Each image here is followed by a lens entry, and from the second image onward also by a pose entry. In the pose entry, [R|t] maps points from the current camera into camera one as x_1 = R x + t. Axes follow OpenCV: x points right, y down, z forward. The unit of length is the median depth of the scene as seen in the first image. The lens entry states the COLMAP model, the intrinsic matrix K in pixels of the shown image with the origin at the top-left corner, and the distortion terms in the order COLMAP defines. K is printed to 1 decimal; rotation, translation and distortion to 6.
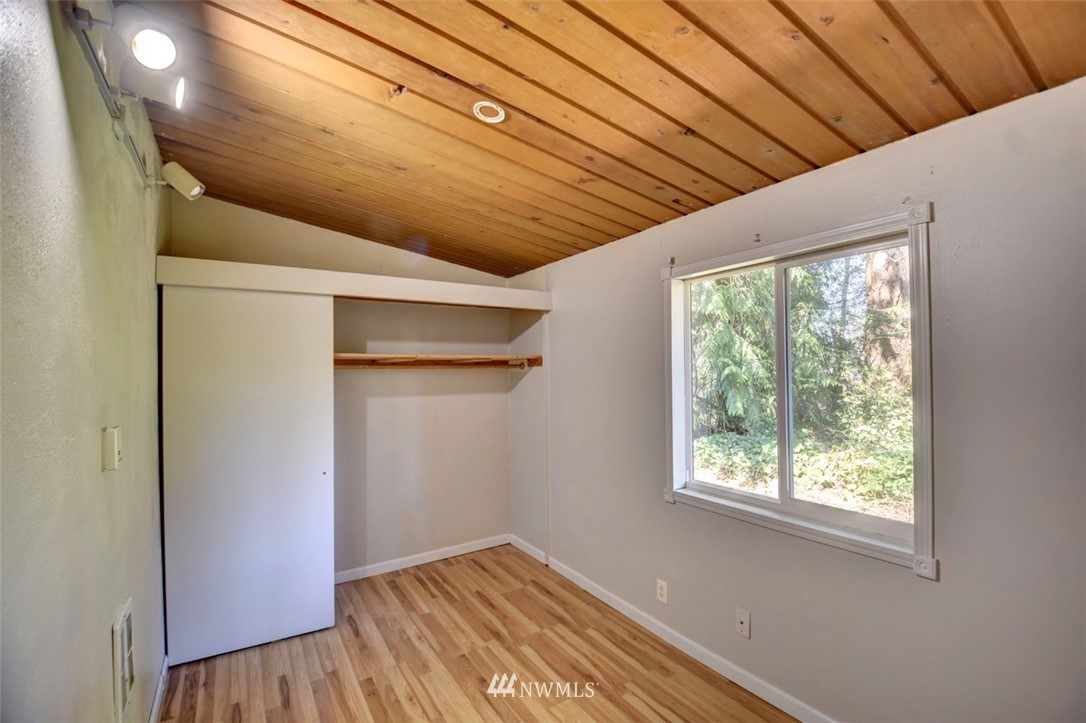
lens RADIAL K [[488.0, 0, 551.6], [0, 488.0, 364.3], [0, 0, 1]] dist [0.031297, -0.034248]
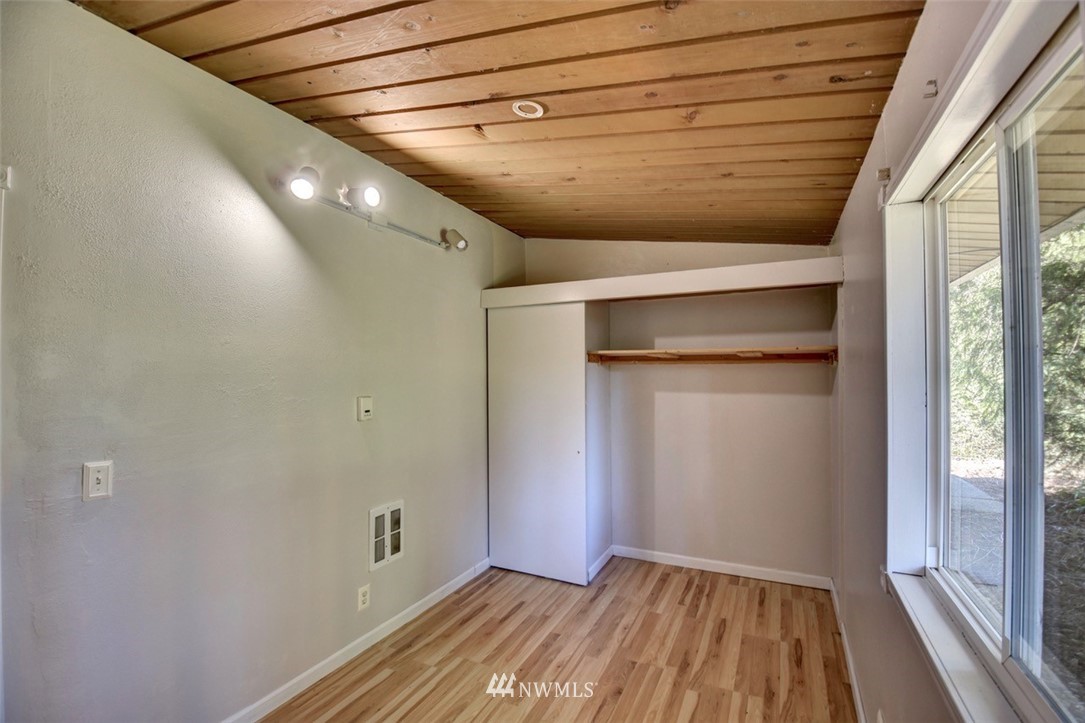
lens RADIAL K [[480.2, 0, 545.0], [0, 480.2, 365.3], [0, 0, 1]] dist [0.034171, -0.041730]
pose [[0.518701, -0.004133, -0.854945, 0.476059], [0.010706, 0.999941, 0.001662, 0.008472], [0.854888, -0.010015, 0.518715, 0.325863]]
